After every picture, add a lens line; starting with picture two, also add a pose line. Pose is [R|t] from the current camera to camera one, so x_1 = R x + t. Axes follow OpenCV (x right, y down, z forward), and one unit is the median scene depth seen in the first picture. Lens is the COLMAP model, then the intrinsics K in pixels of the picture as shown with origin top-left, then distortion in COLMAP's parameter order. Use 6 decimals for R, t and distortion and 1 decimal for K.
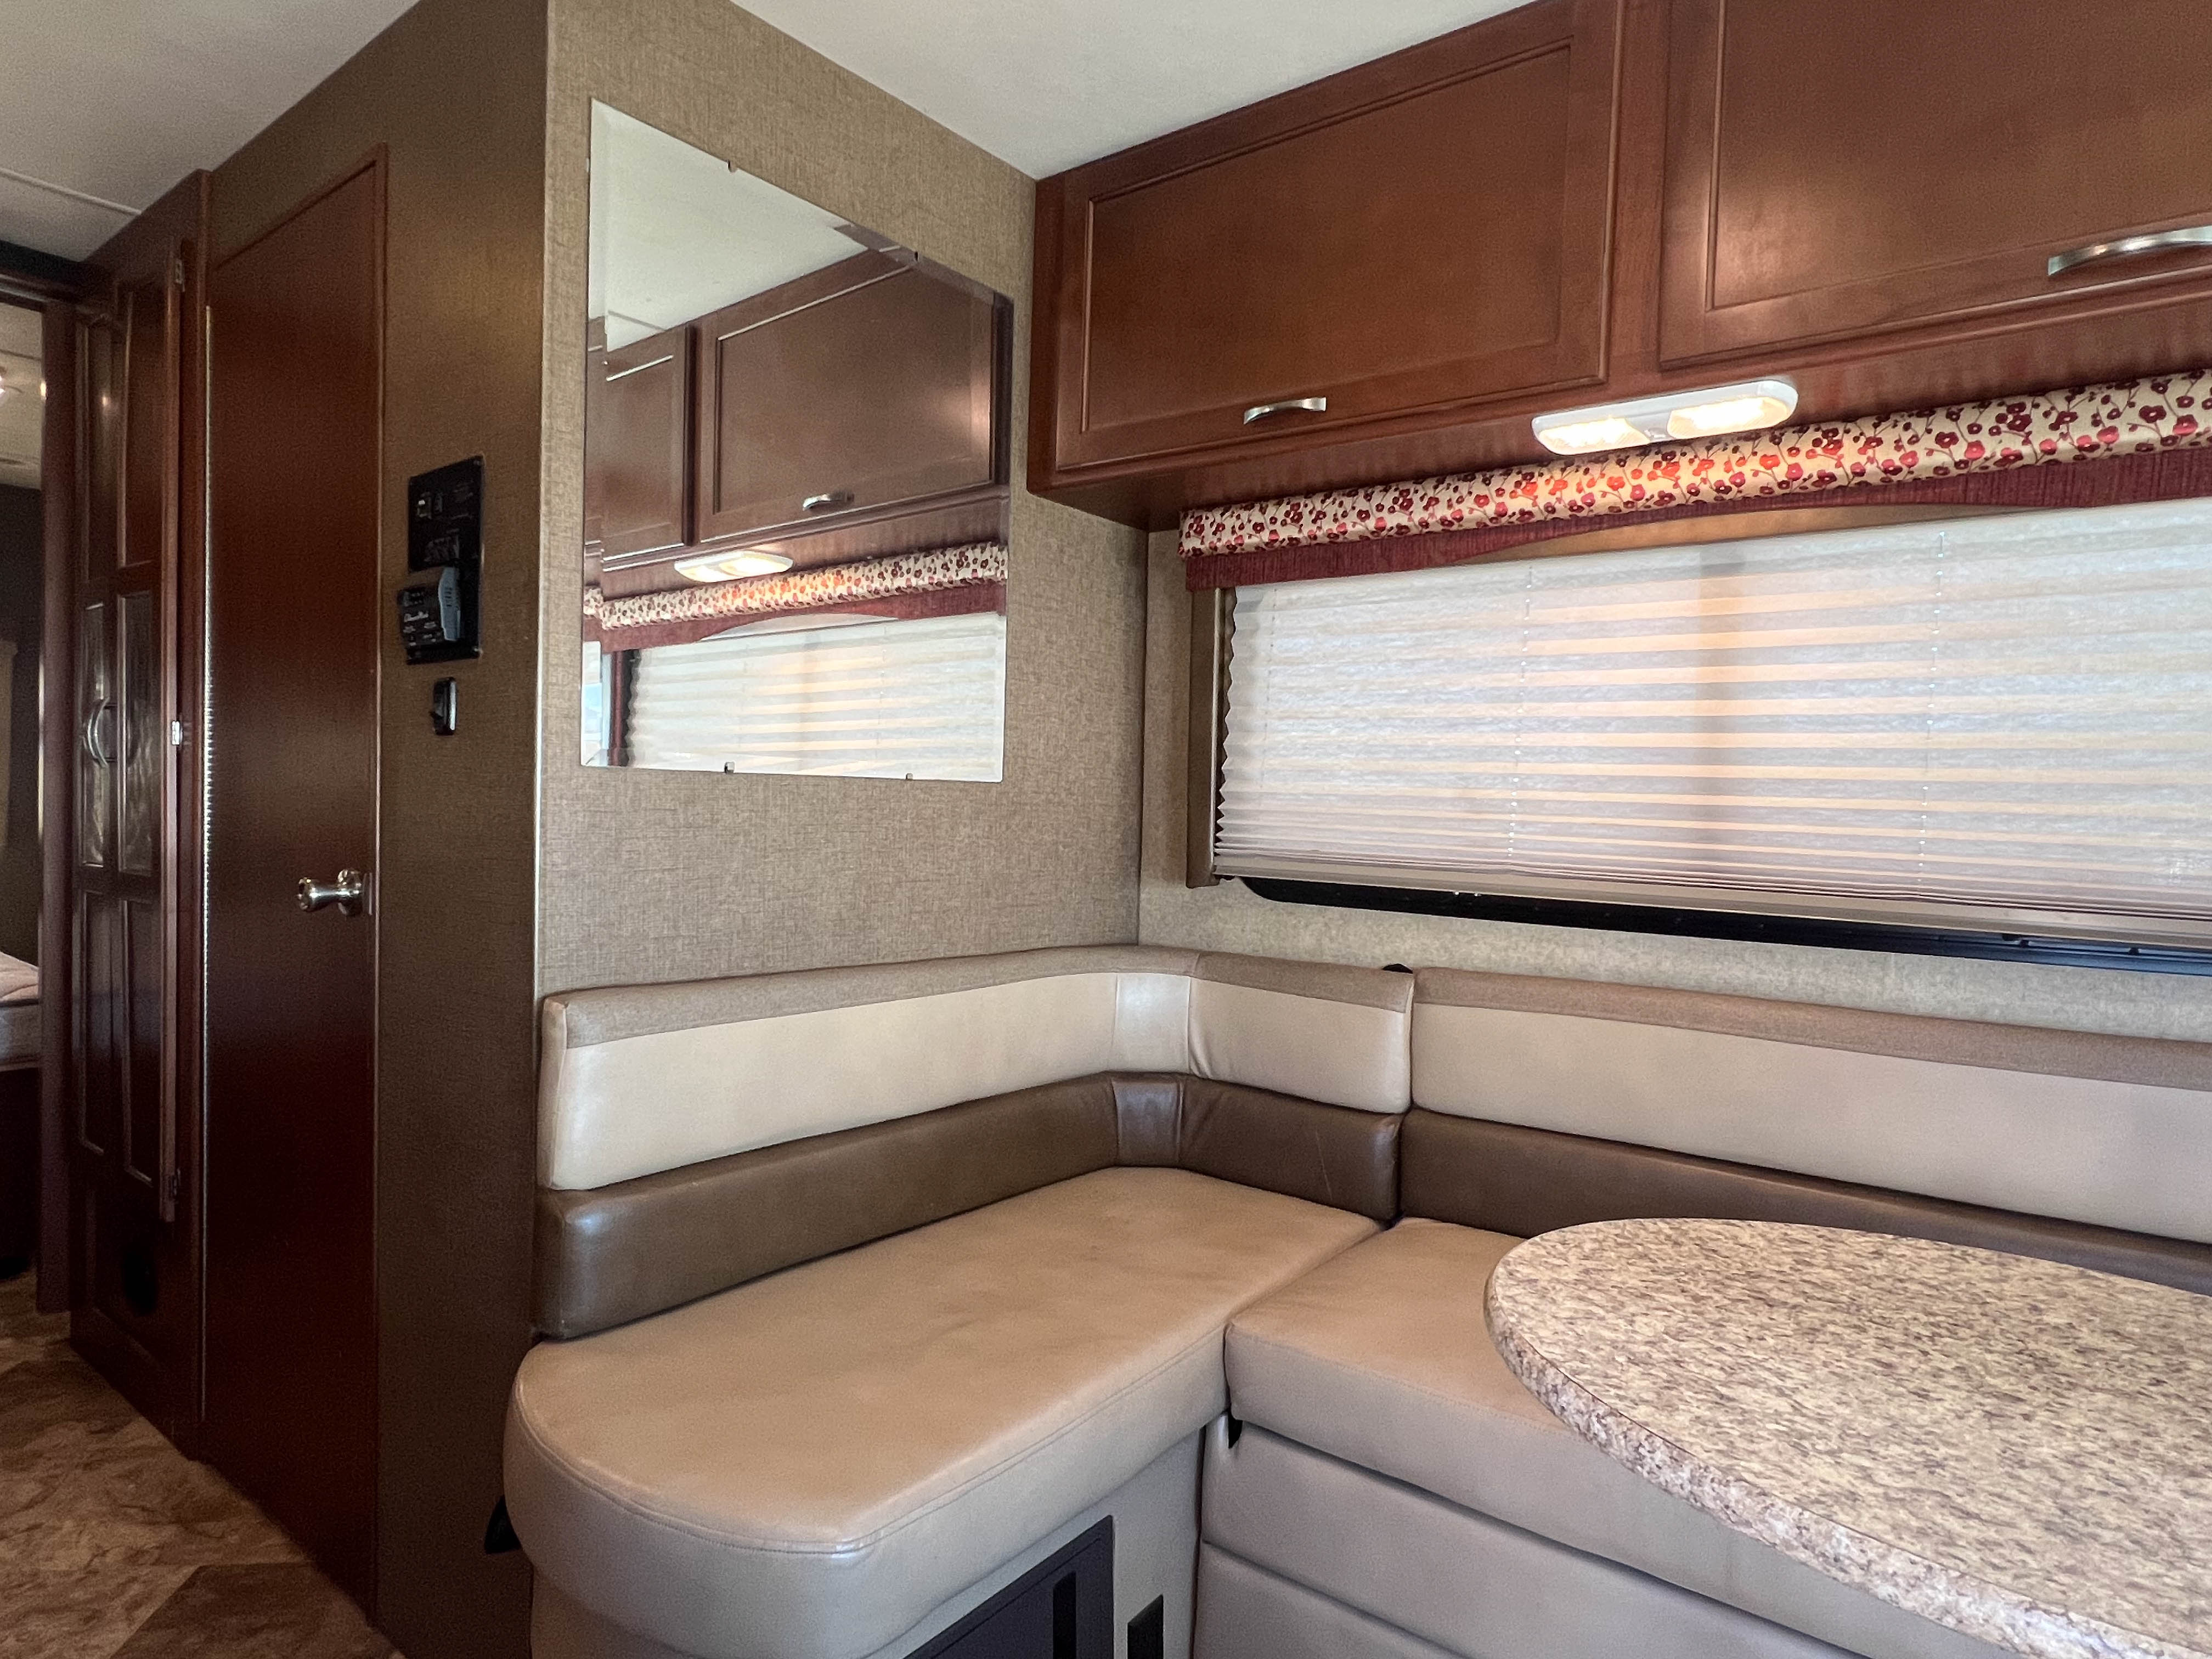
lens RADIAL K [[1254.4, 0, 1103.0], [0, 1254.4, 839.2], [0, 0, 1]] dist [-0.005692, 0.002330]
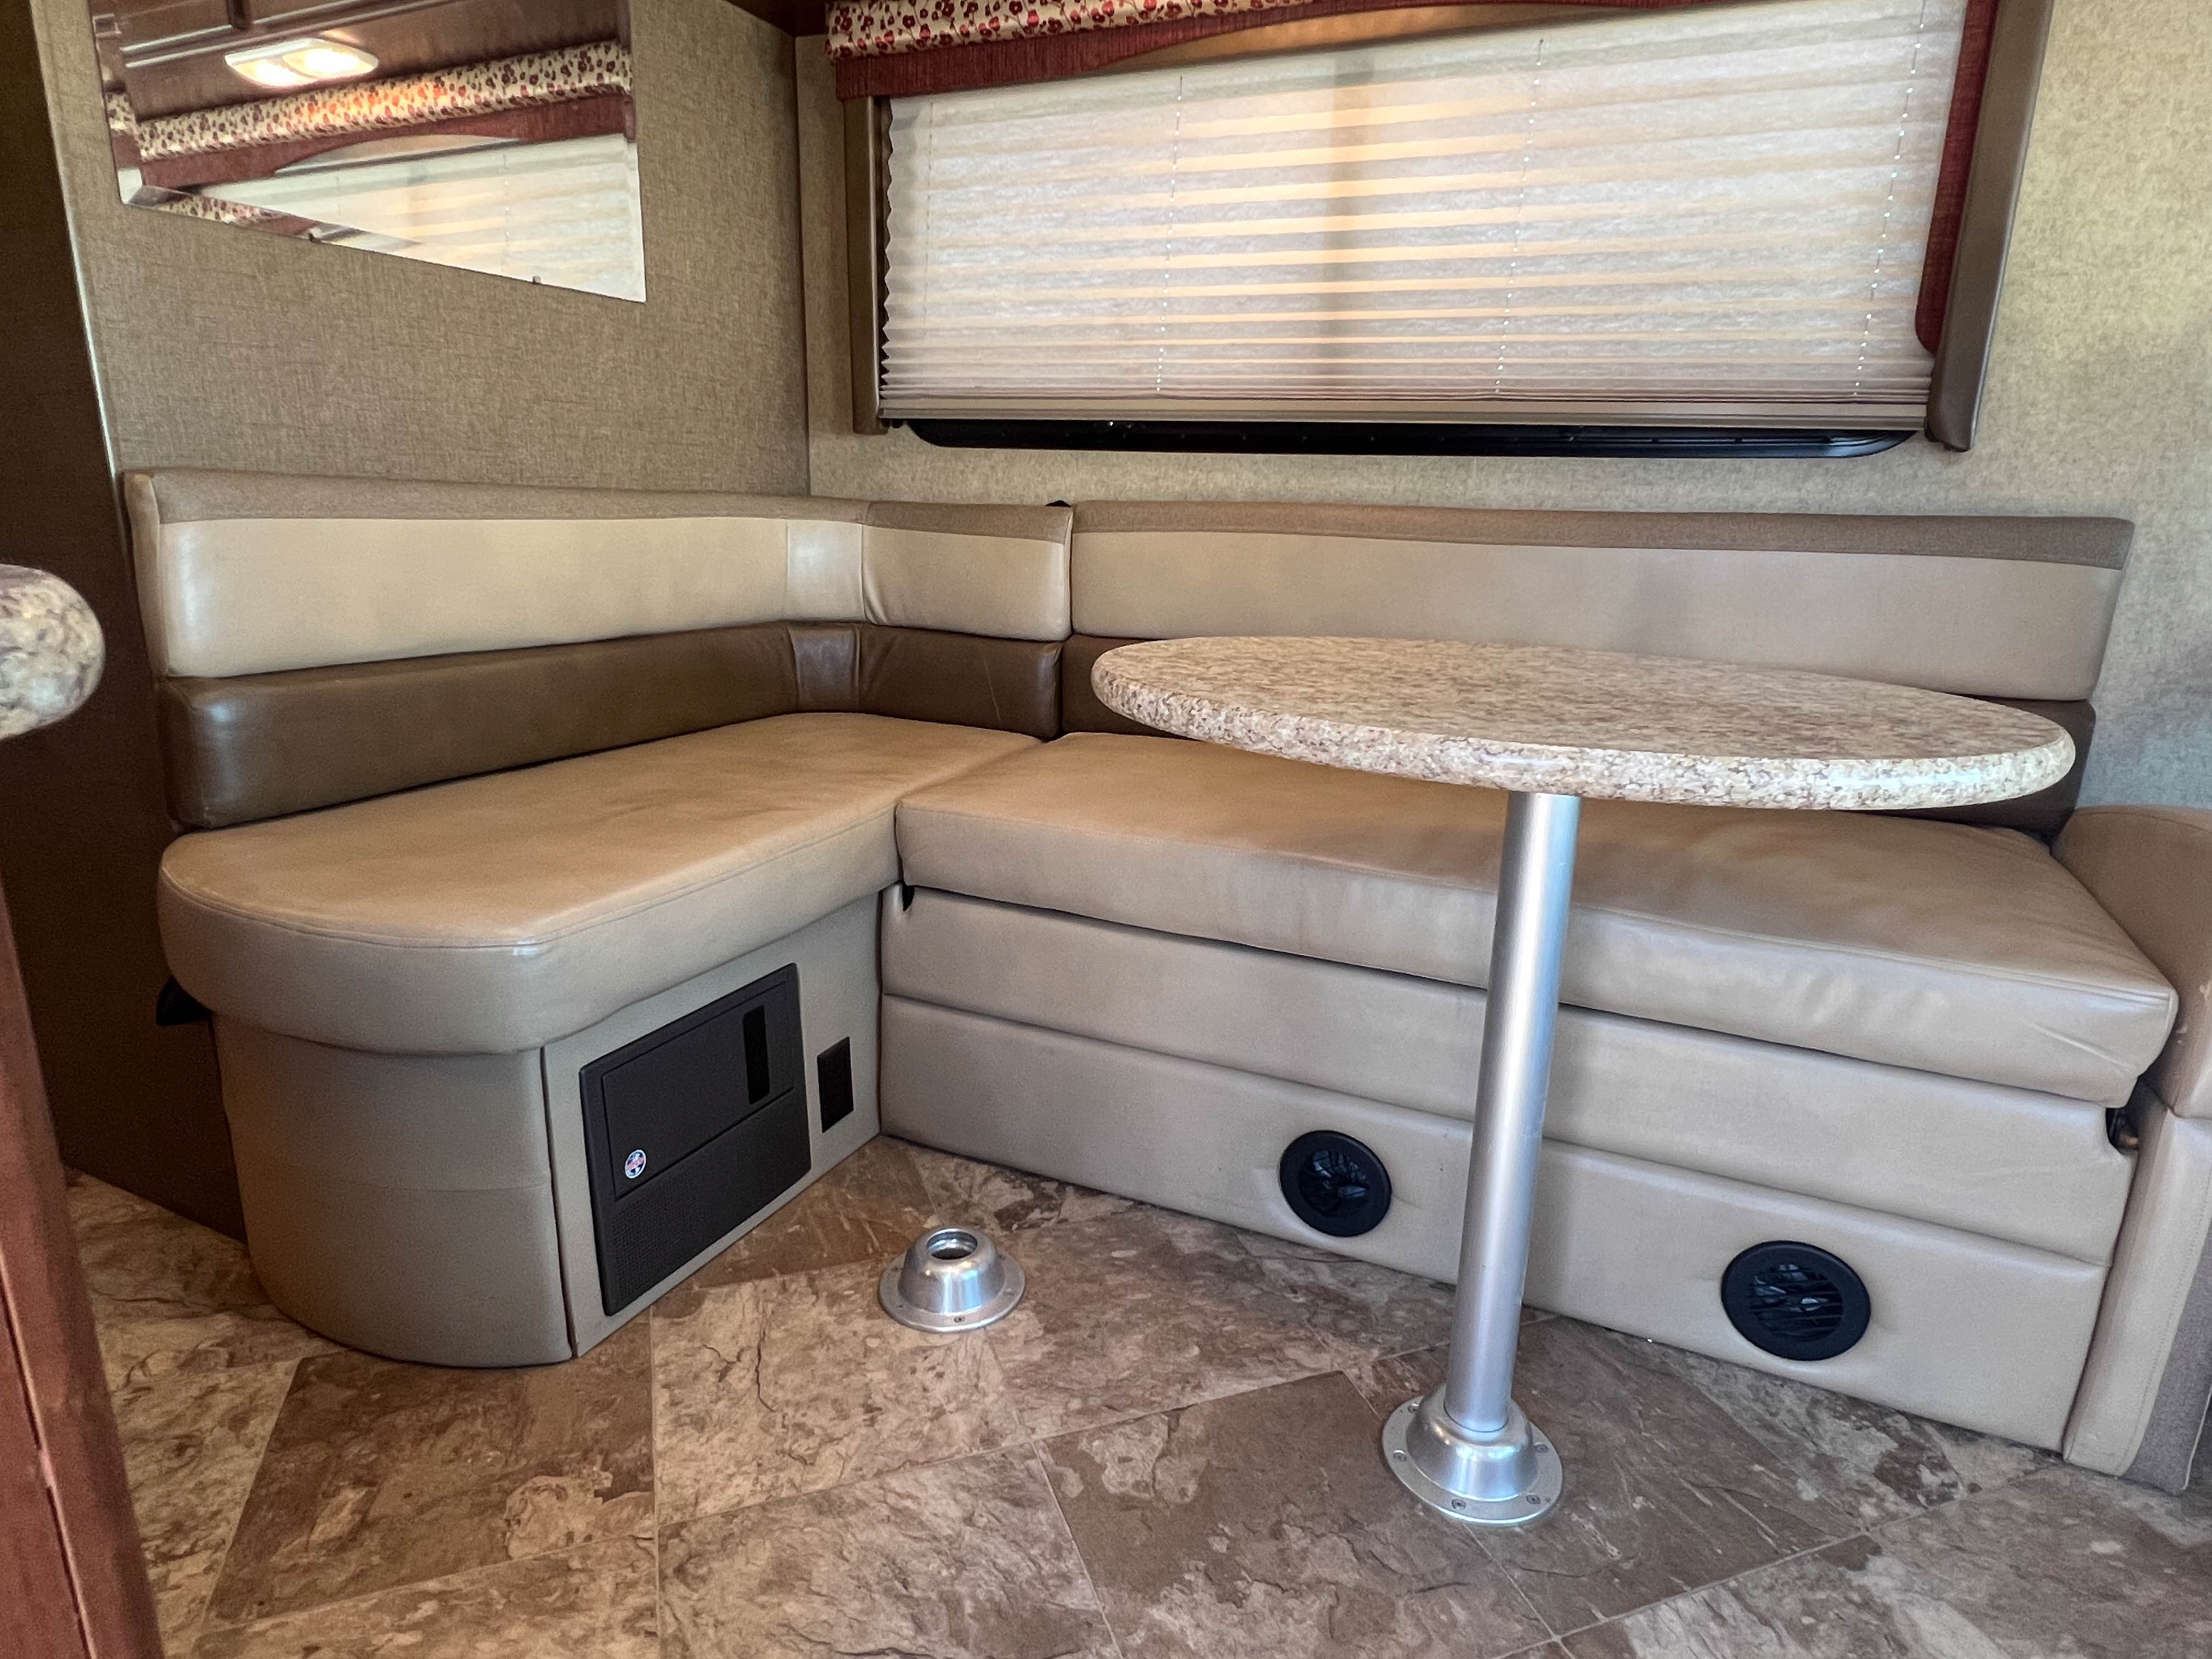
lens RADIAL K [[1254.4, 0, 1104.9], [0, 1254.4, 840.5], [0, 0, 1]] dist [-0.005692, 0.002330]
pose [[0.974488, -0.057138, 0.217046, 0.034705], [0.003398, 0.970697, 0.240283, 0.148214], [-0.224416, -0.233415, 0.946126, -0.078581]]
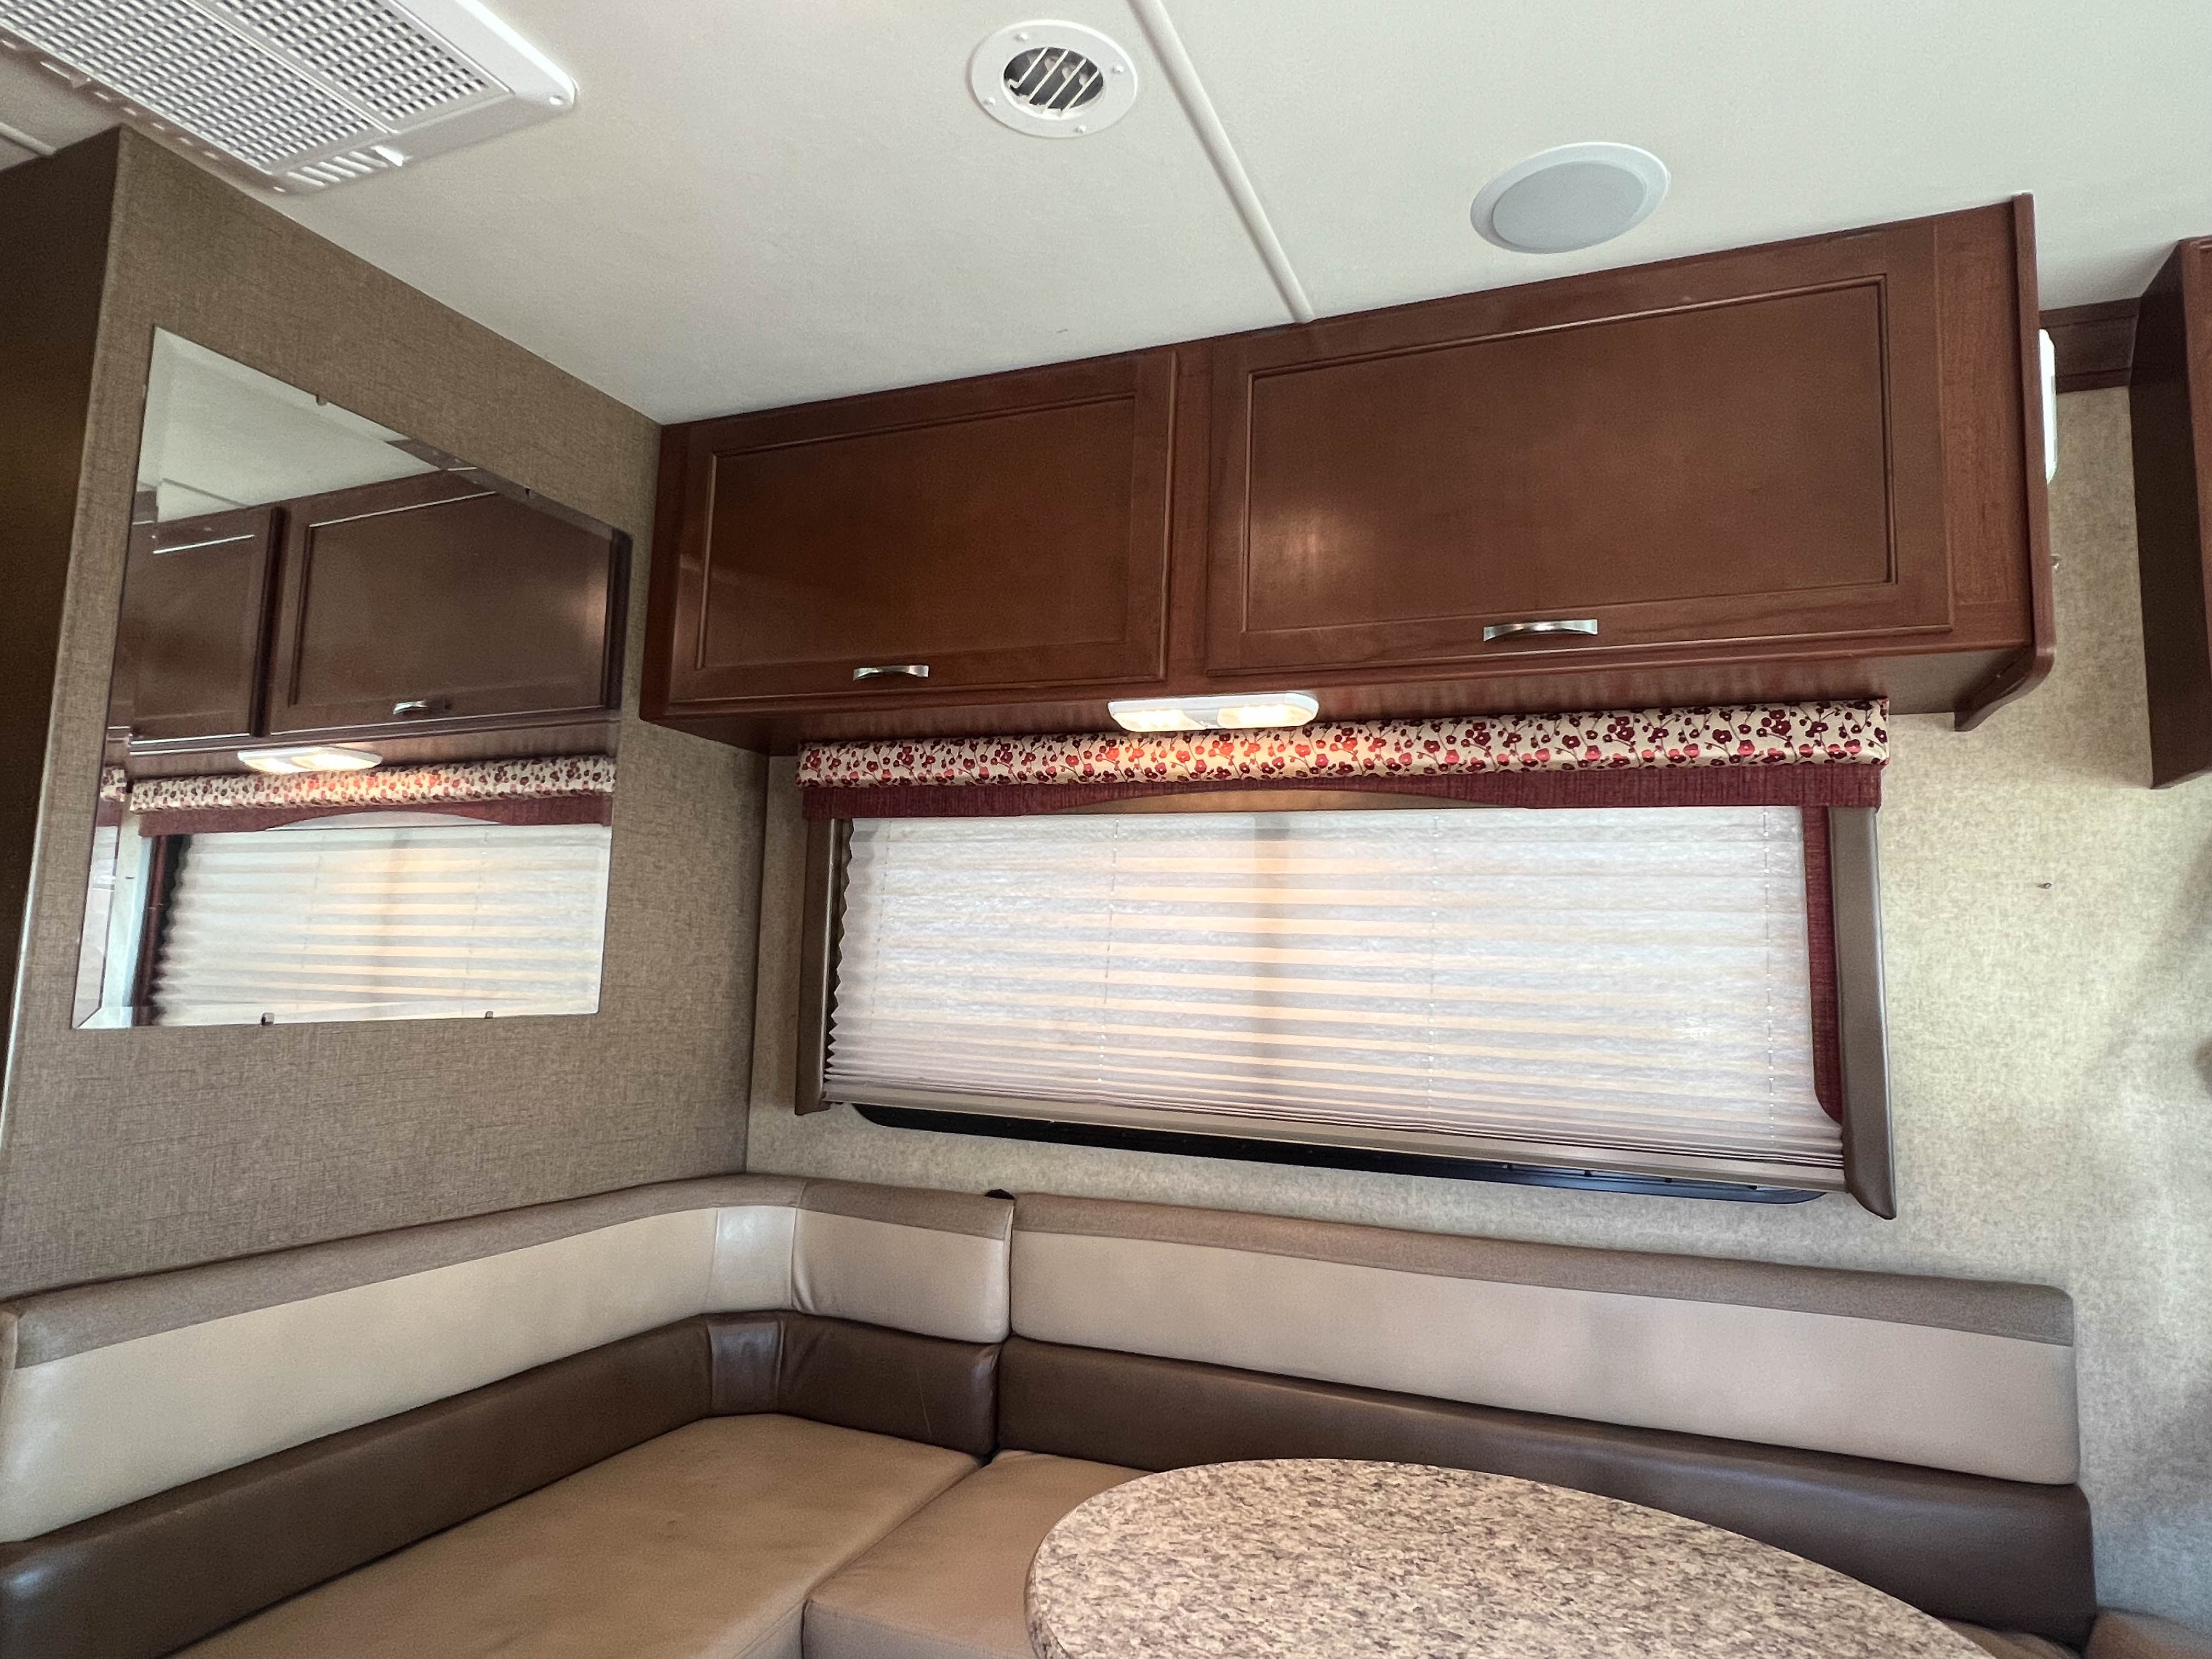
lens RADIAL K [[1254.4, 0, 1112.2], [0, 1254.4, 828.6], [0, 0, 1]] dist [-0.005692, 0.002330]
pose [[0.962654, 0.031920, 0.268848, 0.045013], [0.003358, 0.991542, -0.129746, -0.073032], [-0.270715, 0.125803, 0.954404, -0.056701]]
